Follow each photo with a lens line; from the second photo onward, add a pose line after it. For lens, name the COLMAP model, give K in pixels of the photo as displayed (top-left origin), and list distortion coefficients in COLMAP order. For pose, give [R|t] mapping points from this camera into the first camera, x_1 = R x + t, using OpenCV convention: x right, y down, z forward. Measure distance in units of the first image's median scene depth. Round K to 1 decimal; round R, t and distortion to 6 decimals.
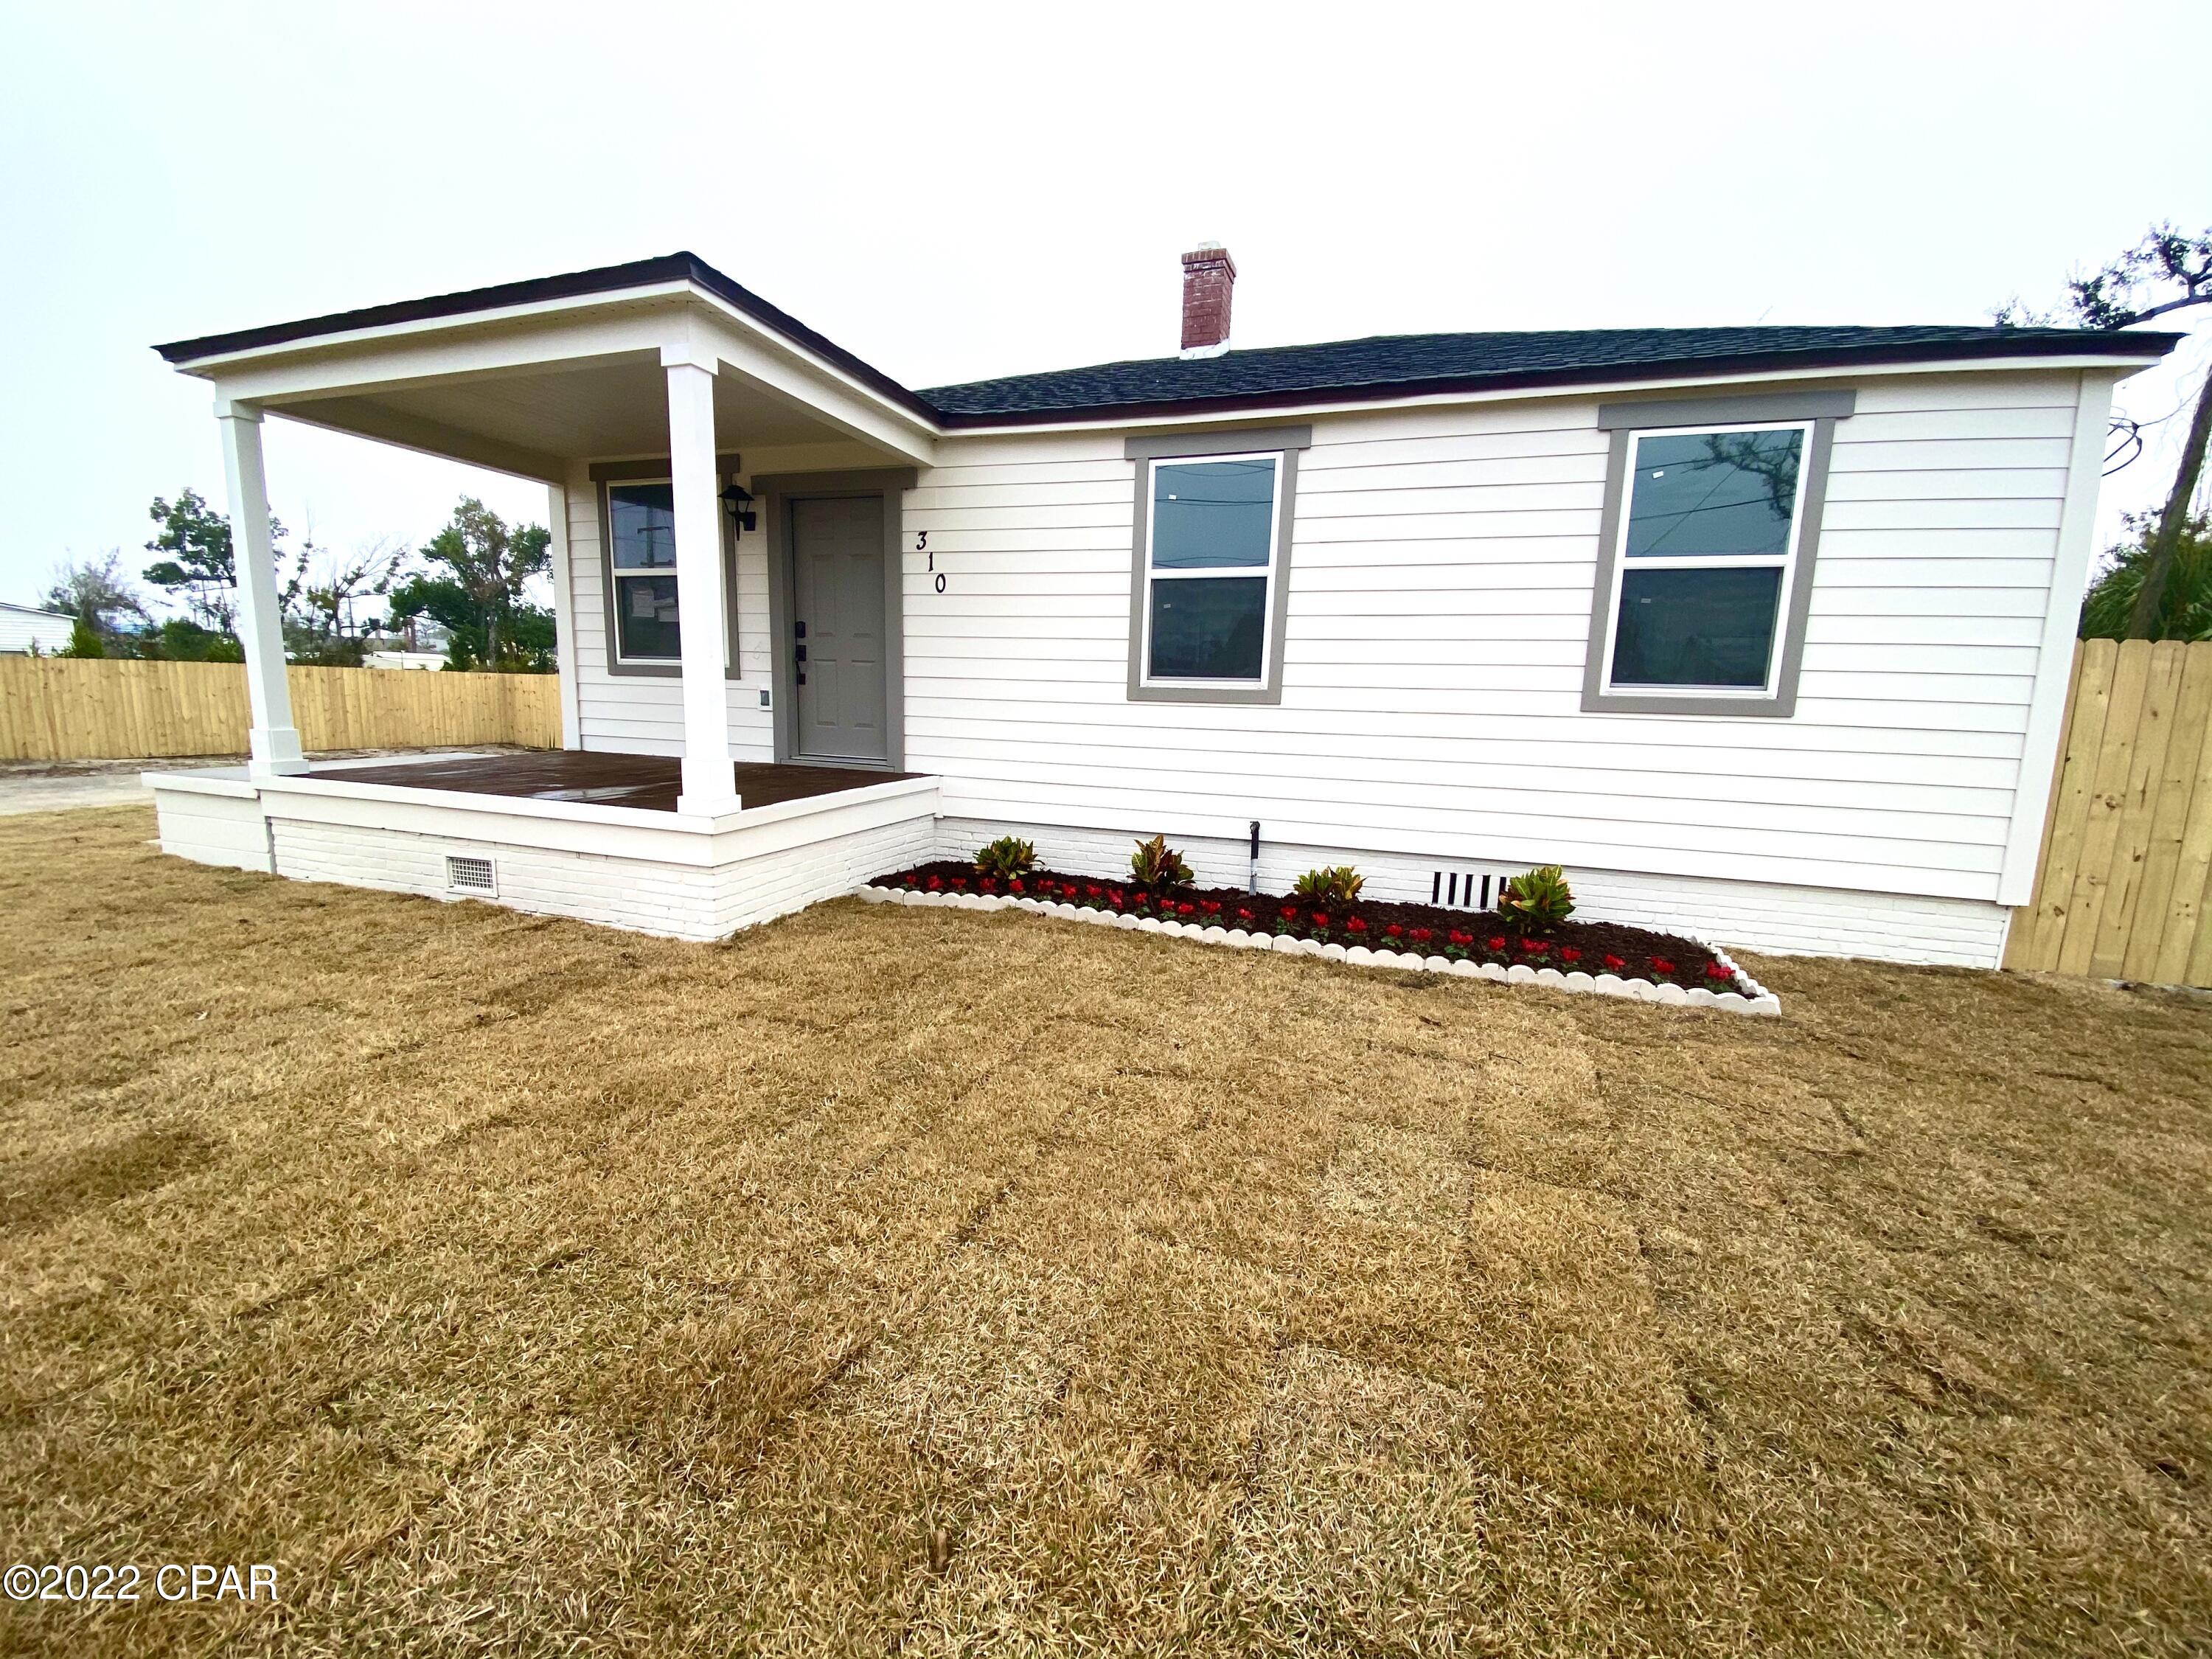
lens RADIAL K [[876.0, 0, 1106.0], [0, 876.0, 829.5], [0, 0, 1]] dist [0.027180, -0.018931]
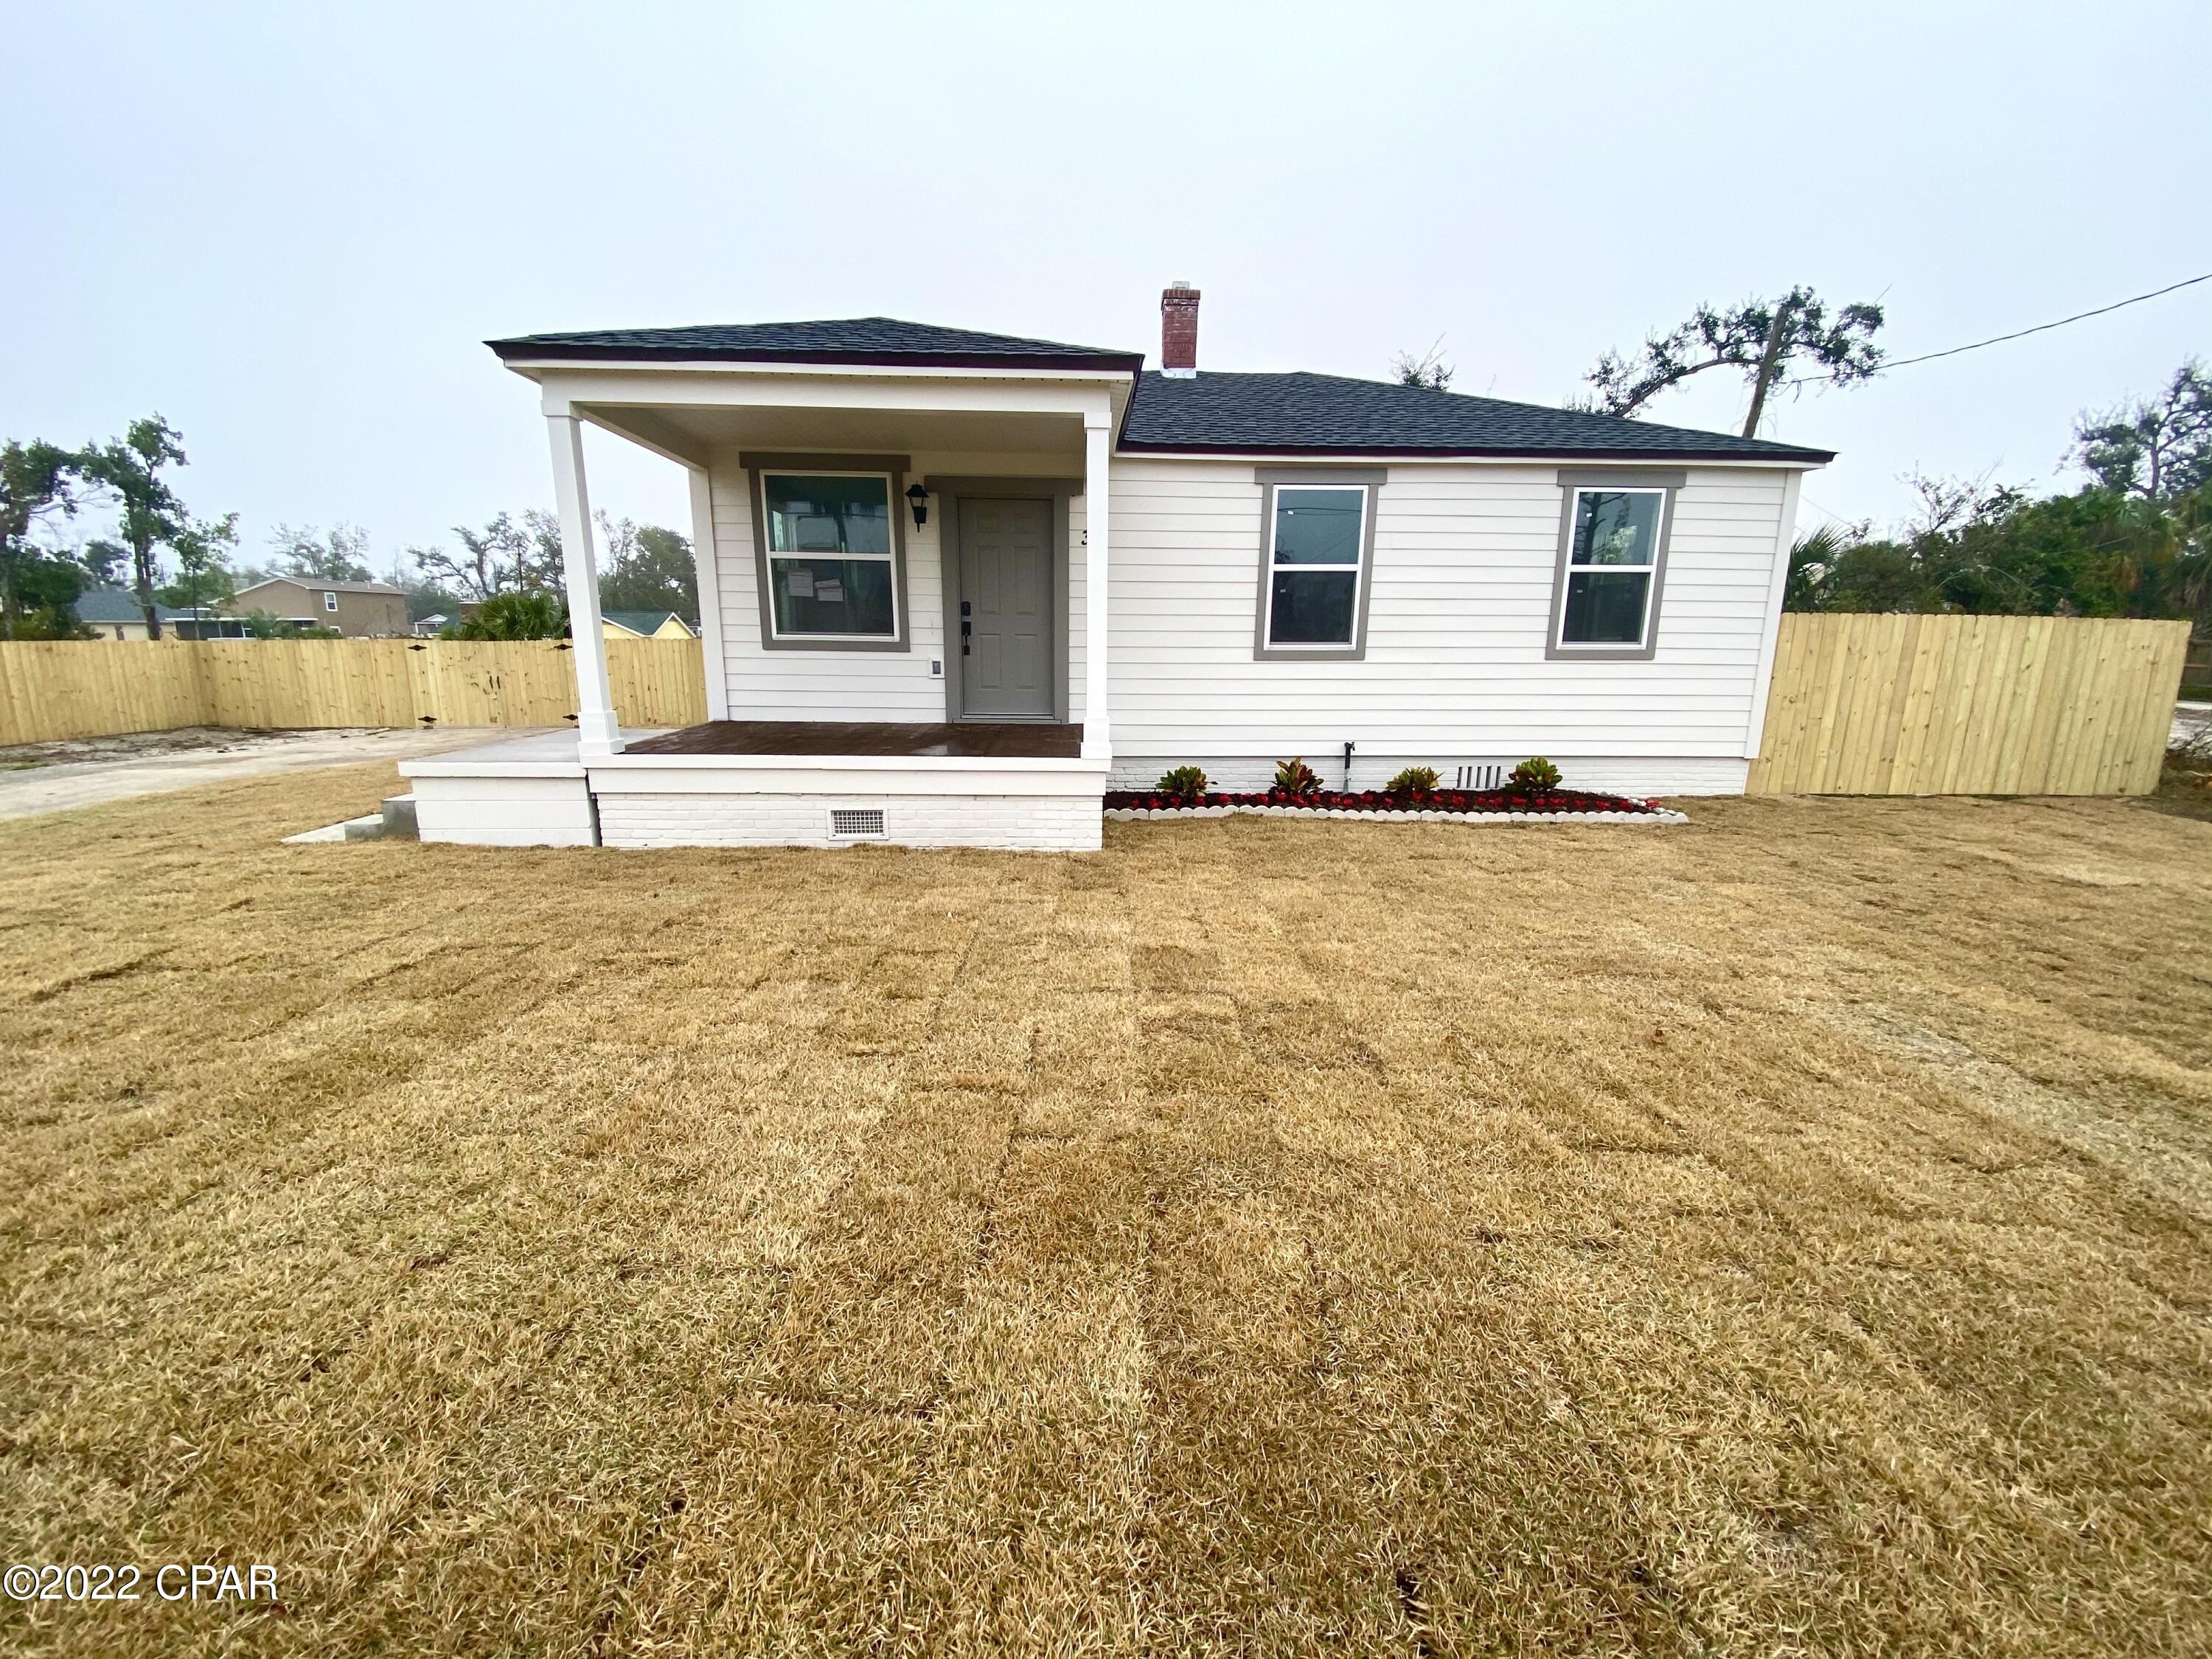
lens RADIAL K [[876.0, 0, 1106.0], [0, 876.0, 829.5], [0, 0, 1]] dist [0.027180, -0.018931]
pose [[0.935379, -0.096069, 0.340348, -0.722360], [0.075362, 0.994438, 0.073580, -0.003657], [-0.345524, -0.043176, 0.937416, -0.227567]]
